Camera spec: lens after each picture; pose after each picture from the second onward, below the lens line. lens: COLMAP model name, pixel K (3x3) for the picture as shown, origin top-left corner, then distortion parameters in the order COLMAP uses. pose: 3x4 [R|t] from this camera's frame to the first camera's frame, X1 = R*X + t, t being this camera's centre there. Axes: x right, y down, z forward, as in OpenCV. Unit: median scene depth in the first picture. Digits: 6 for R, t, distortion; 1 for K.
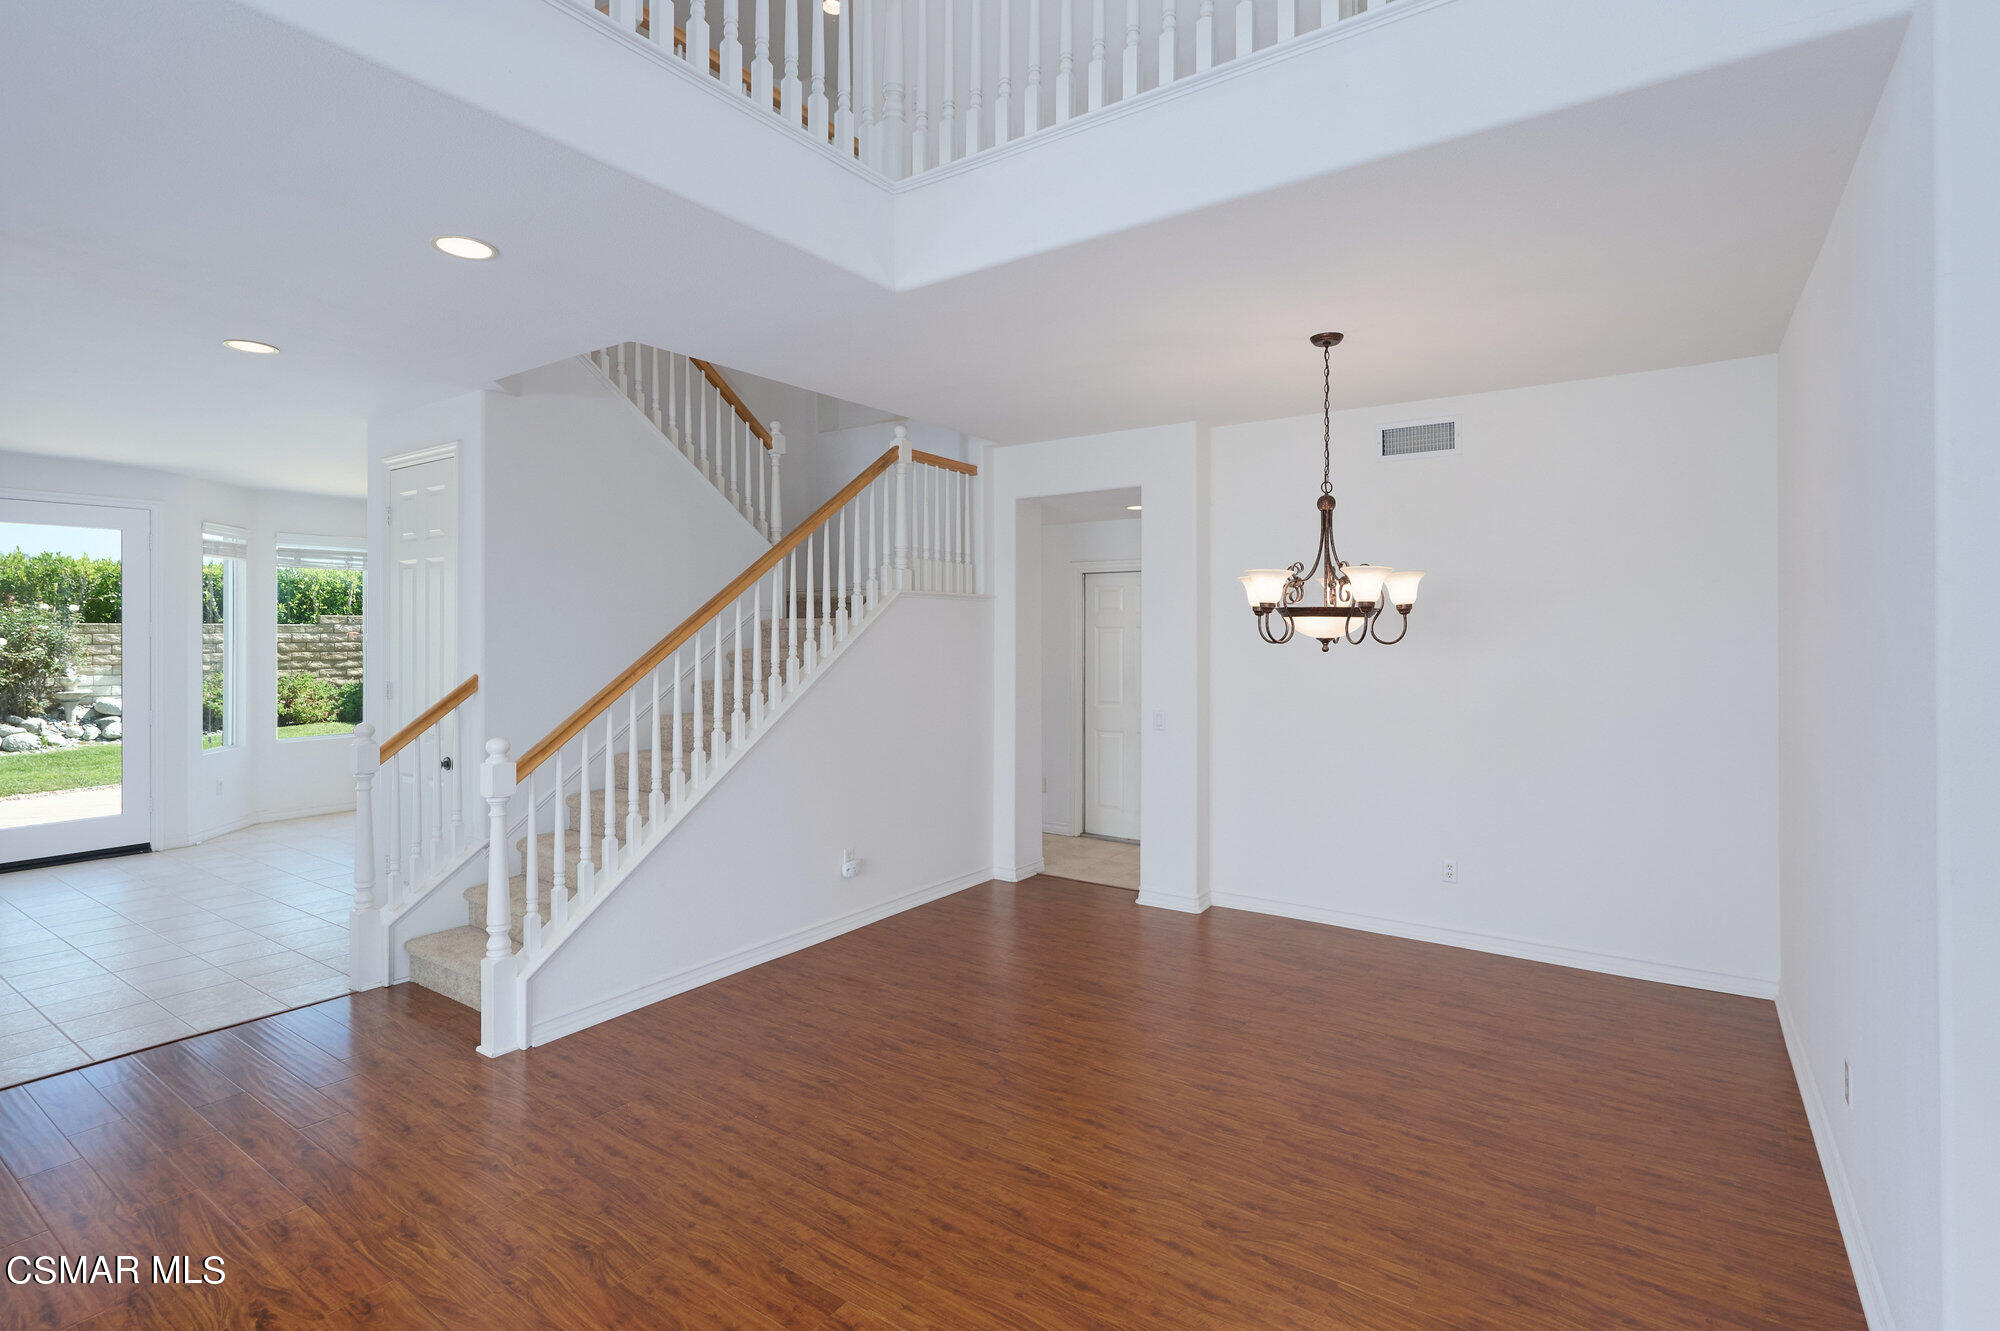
lens RADIAL K [[959.3, 0, 1001.2], [0, 959.3, 624.7], [0, 0, 1]] dist [0.001420, 0.000329]
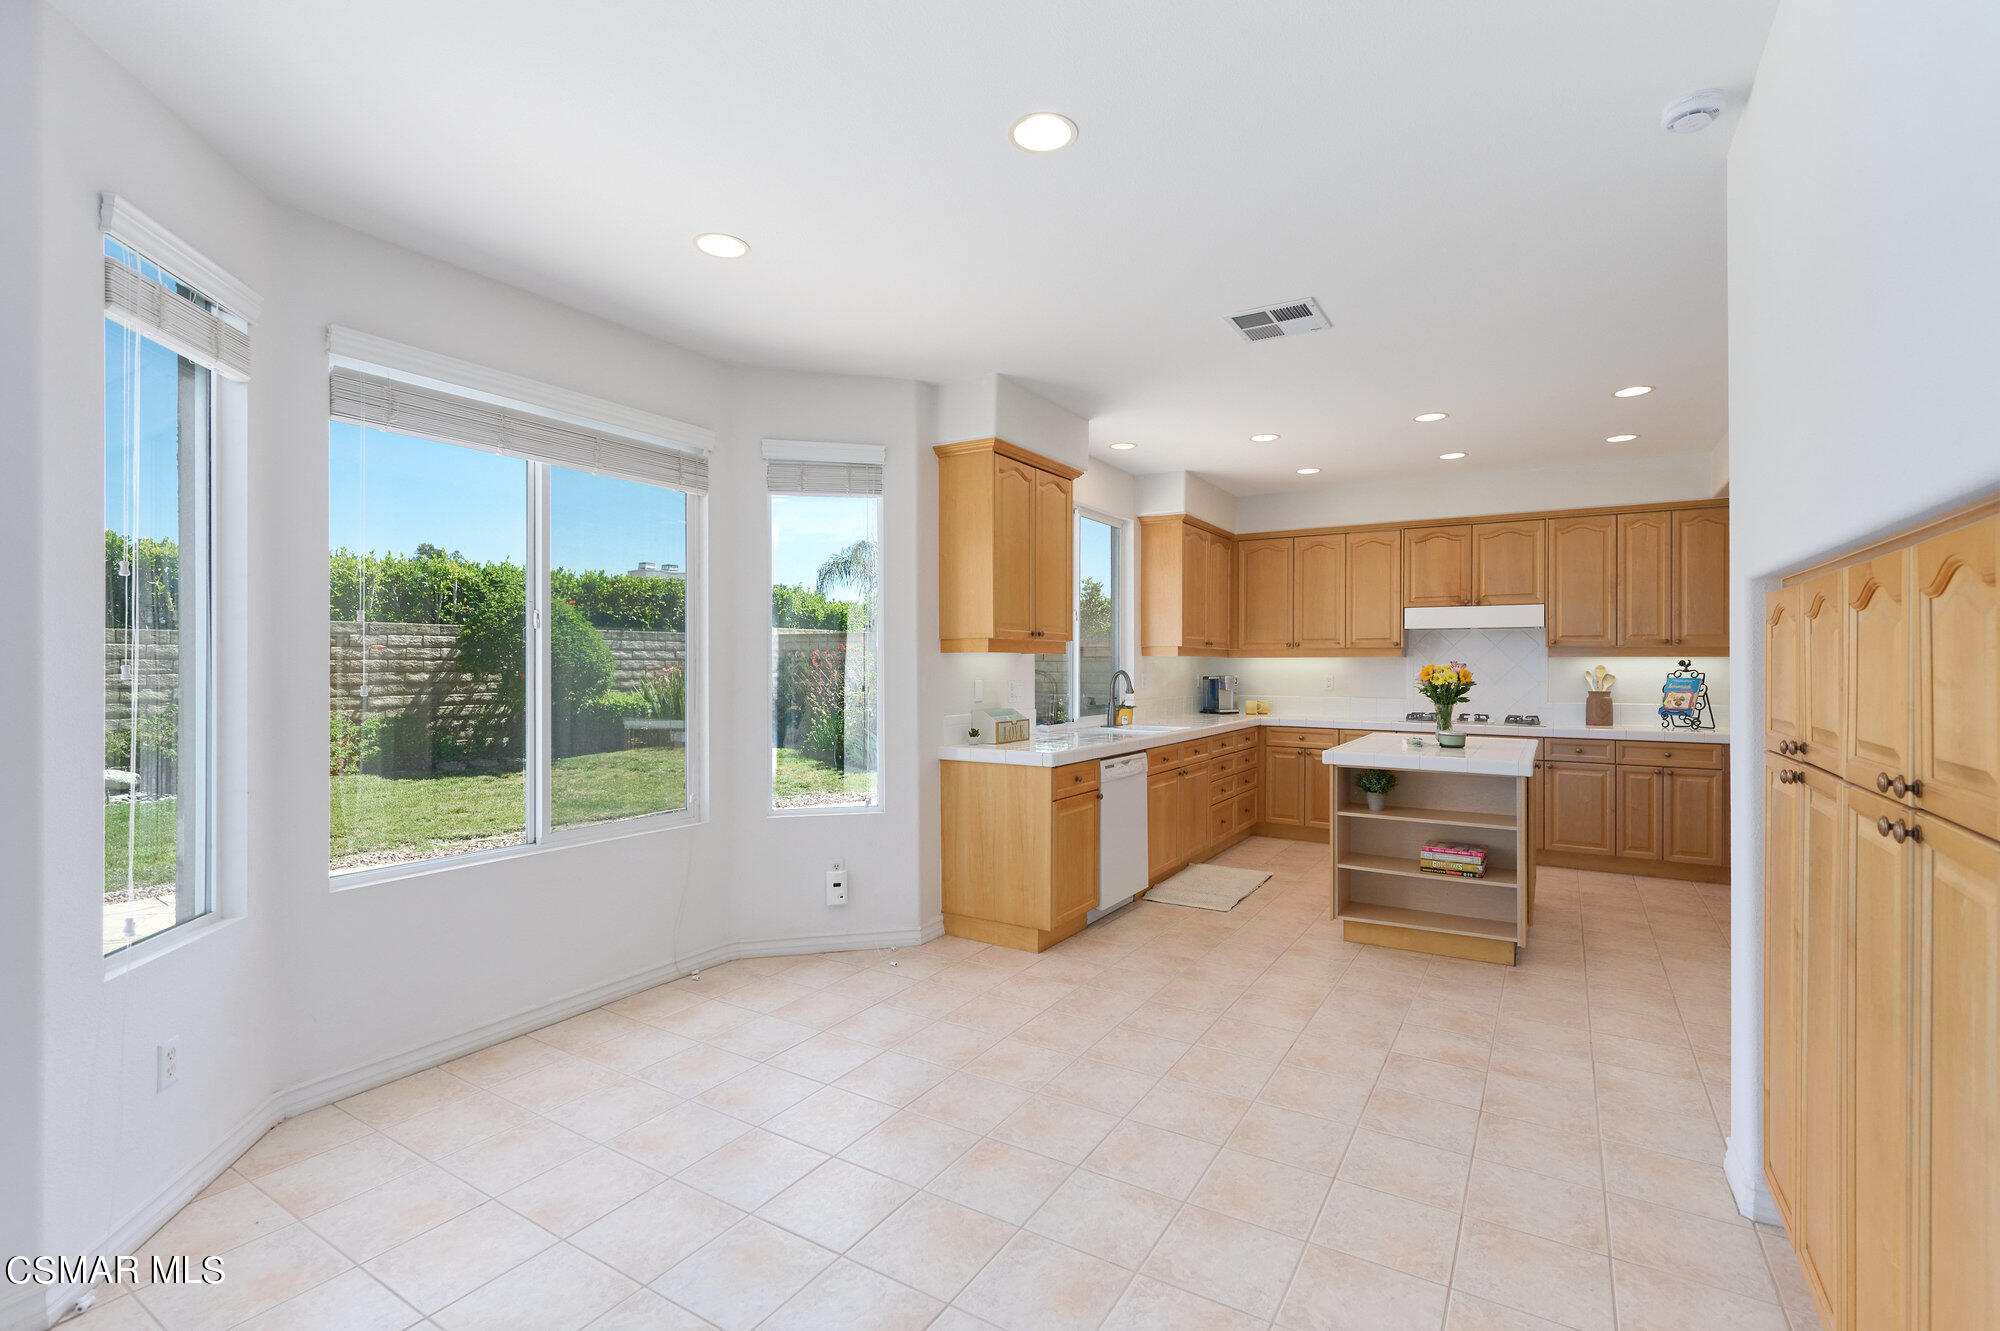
lens RADIAL K [[900.9, 0, 1006.8], [0, 900.9, 663.5], [0, 0, 1]] dist [0.000829, 0.000036]
pose [[0.998440, 0.001516, 0.055812, -0.802969], [-0.001917, 0.999973, 0.007141, 0.050203], [-0.055800, -0.007237, 0.998416, 1.003942]]
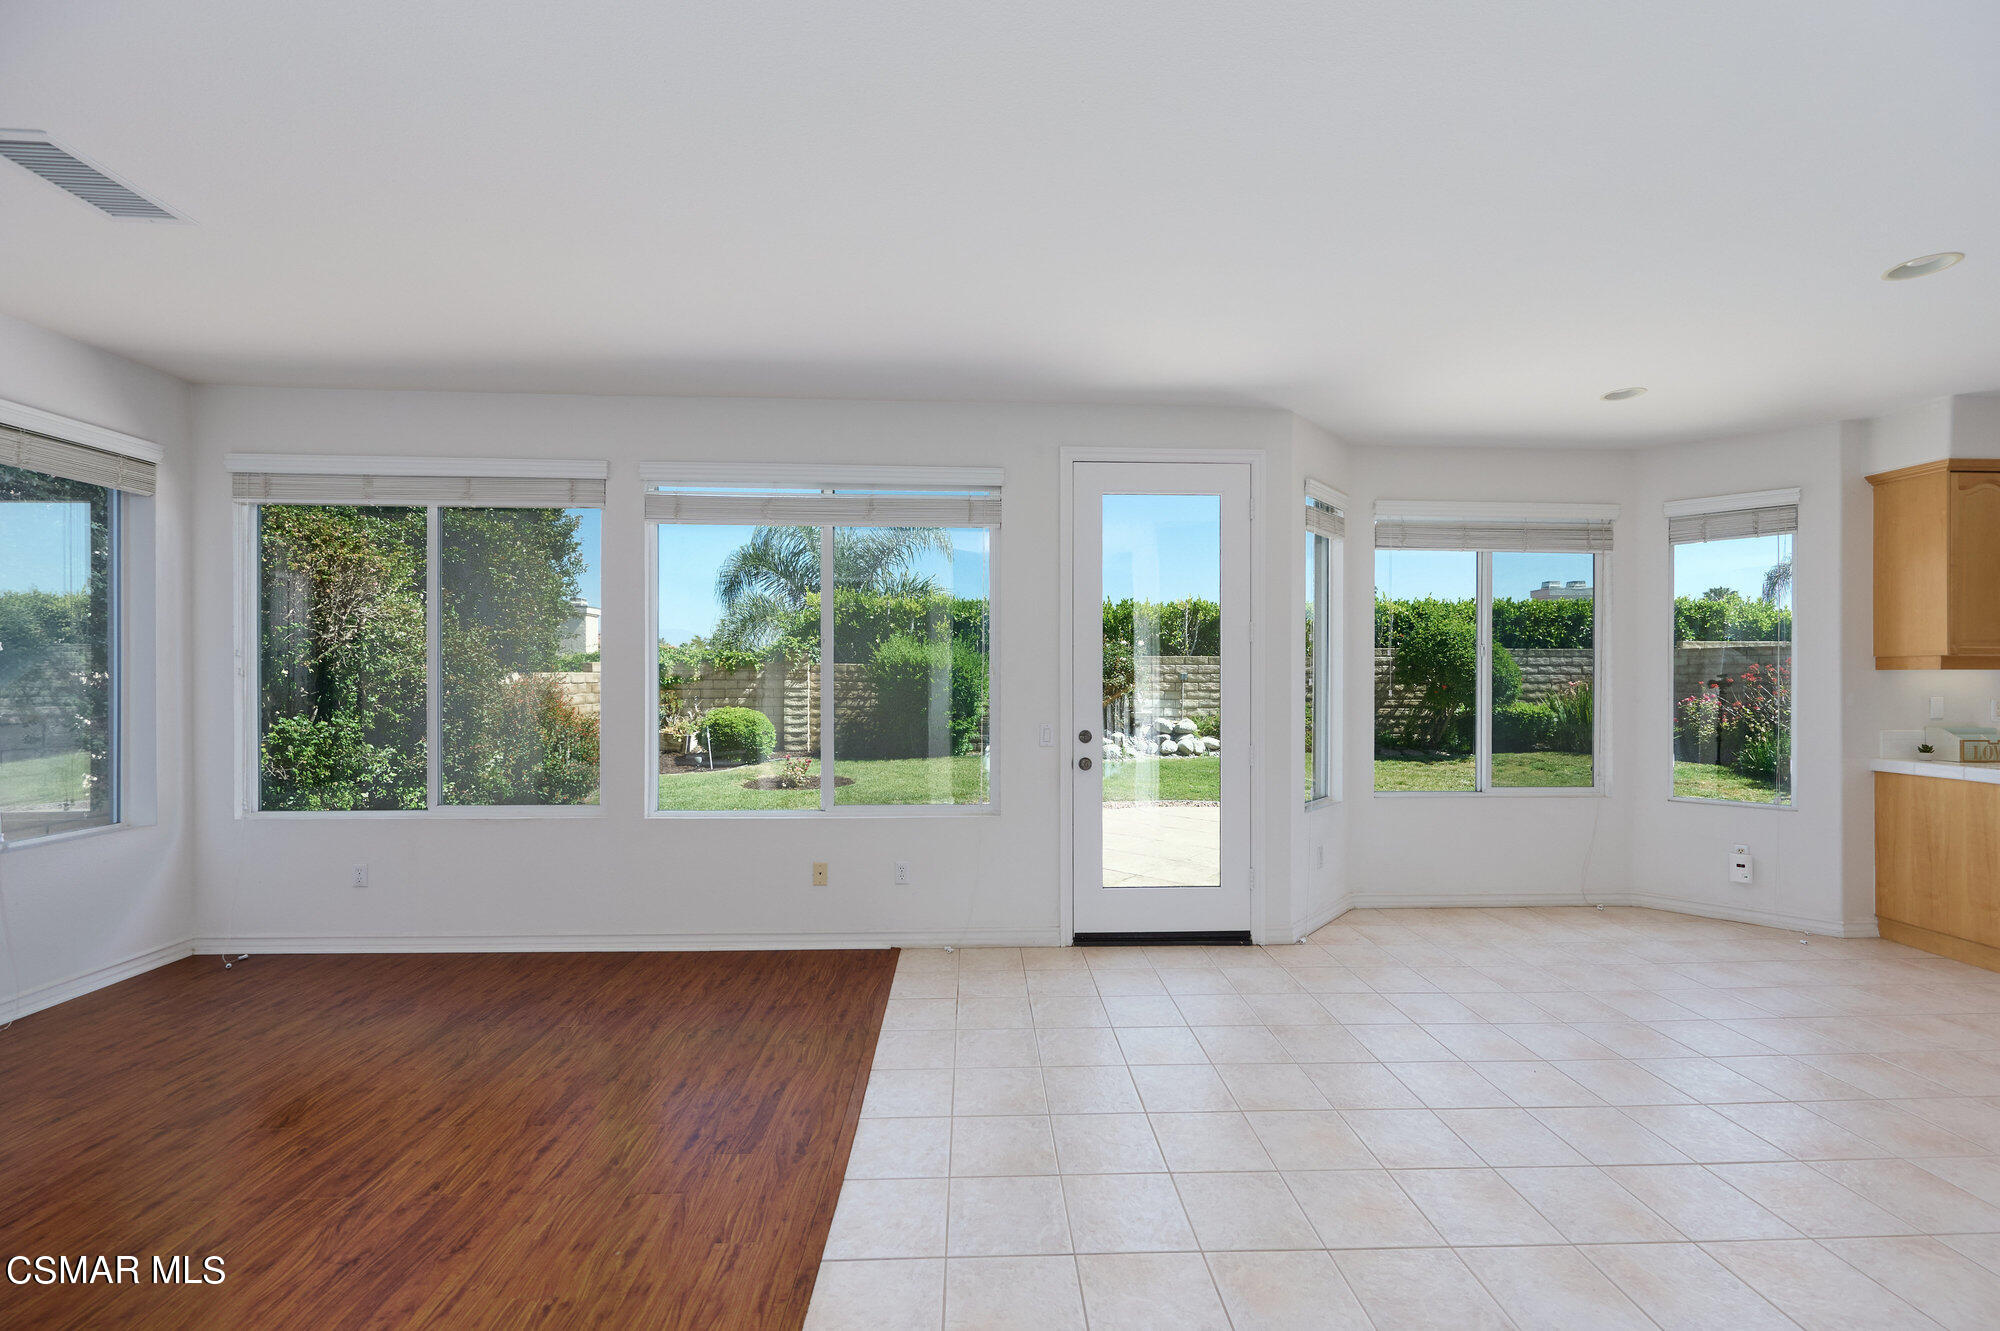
lens RADIAL K [[800.8, 0, 1007.5], [0, 800.8, 677.0], [0, 0, 1]] dist [0.001112, 0.000157]
pose [[0.607675, 0.005049, -0.794170, -0.704488], [0.001929, 0.999967, 0.007833, 0.045049], [0.794183, -0.006292, 0.607646, 0.670556]]
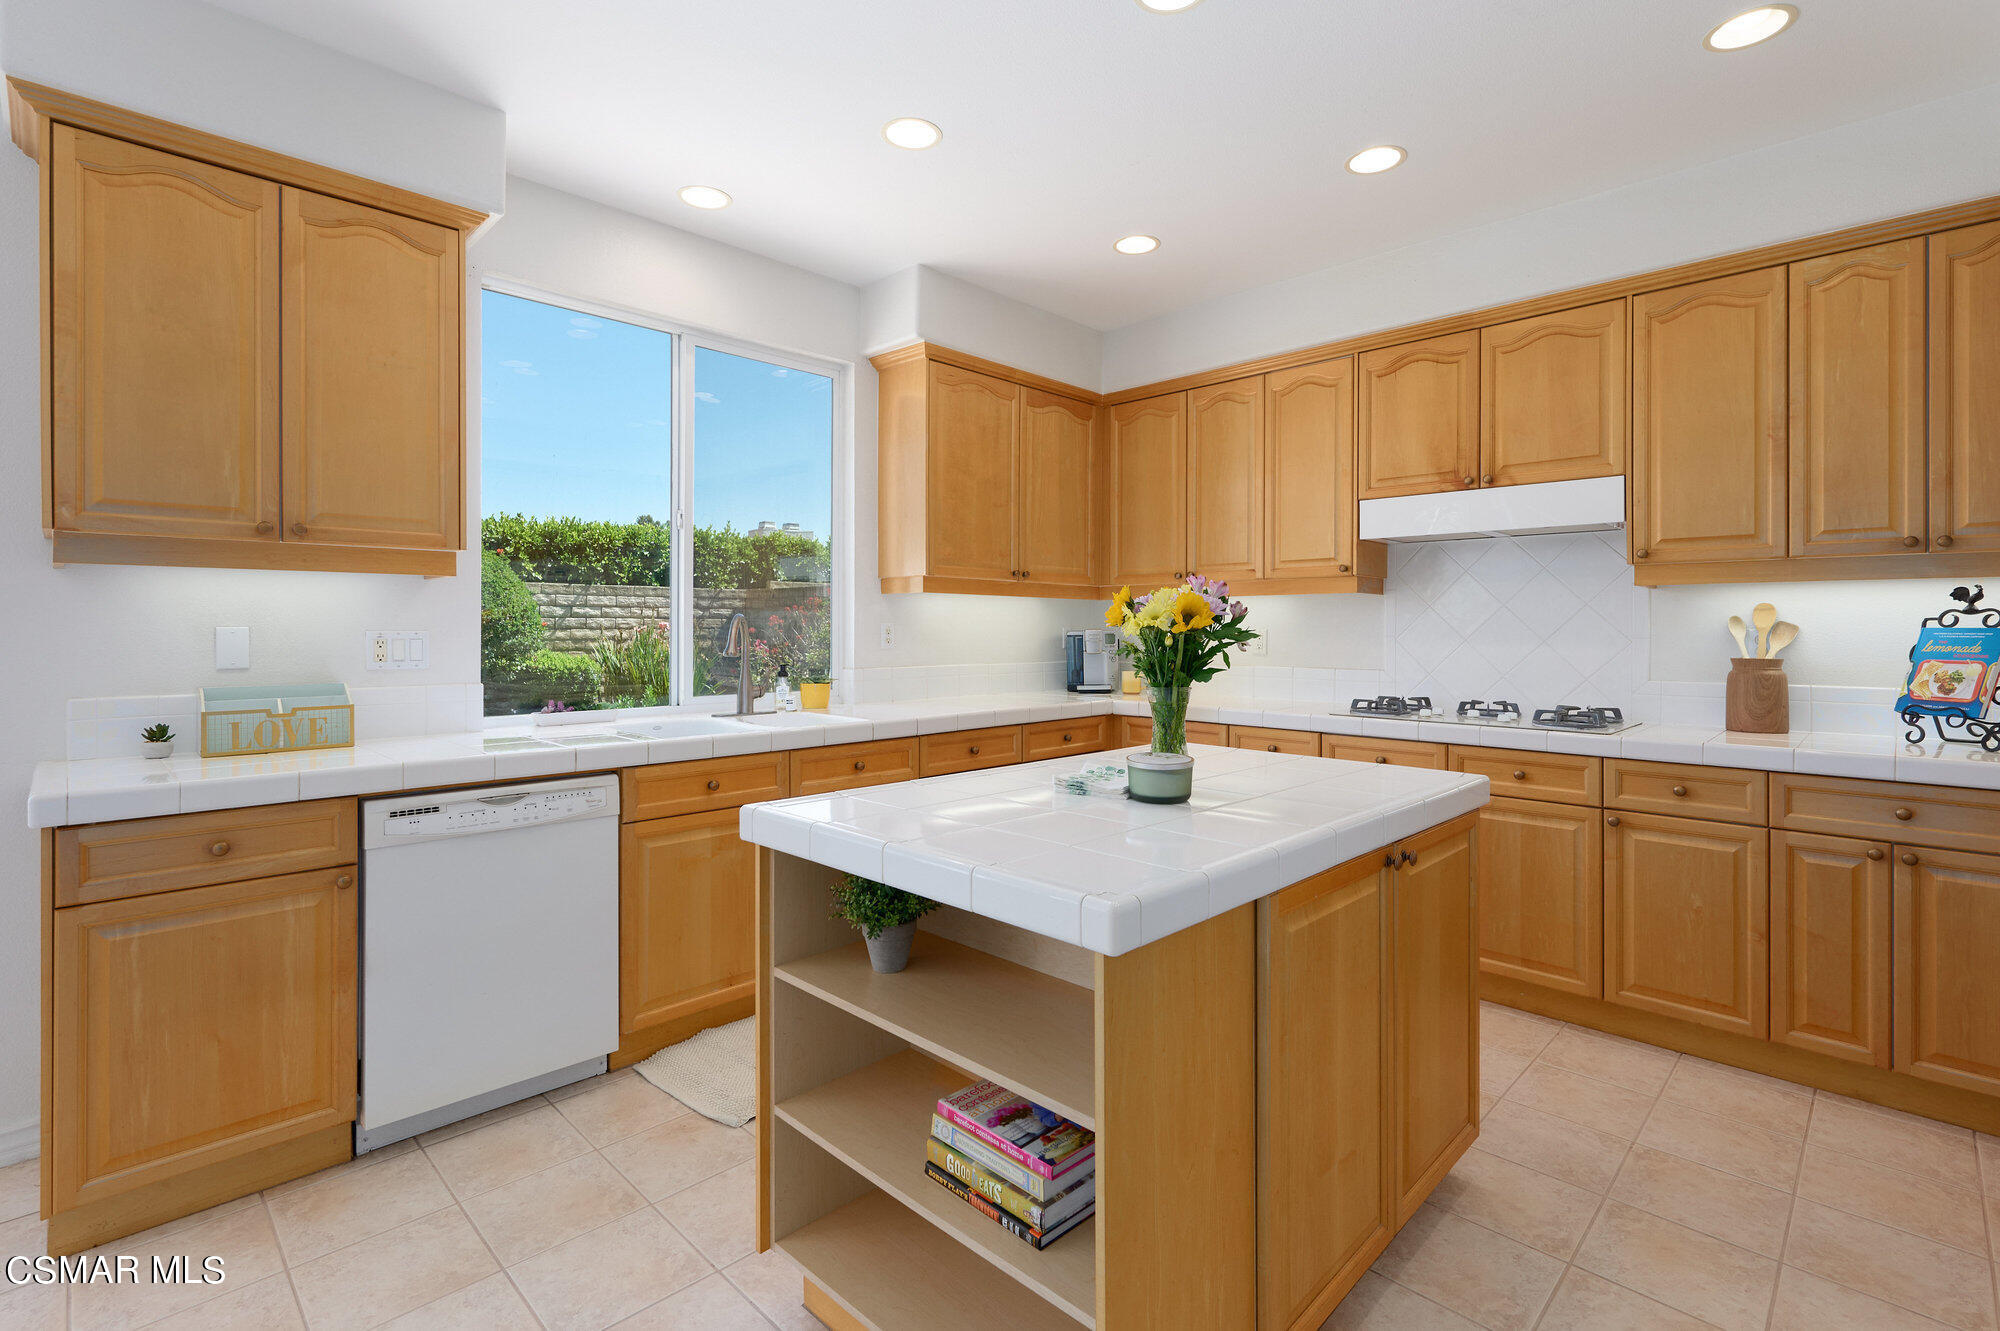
lens RADIAL K [[929.8, 0, 1012.4], [0, 929.8, 625.2], [0, 0, 1]] dist [0.002557, 0.000171]
pose [[0.986424, 0.000299, -0.164221, -0.292154], [0.000332, 0.999993, 0.003813, 0.071975], [0.164221, -0.003816, 0.986416, 1.531433]]
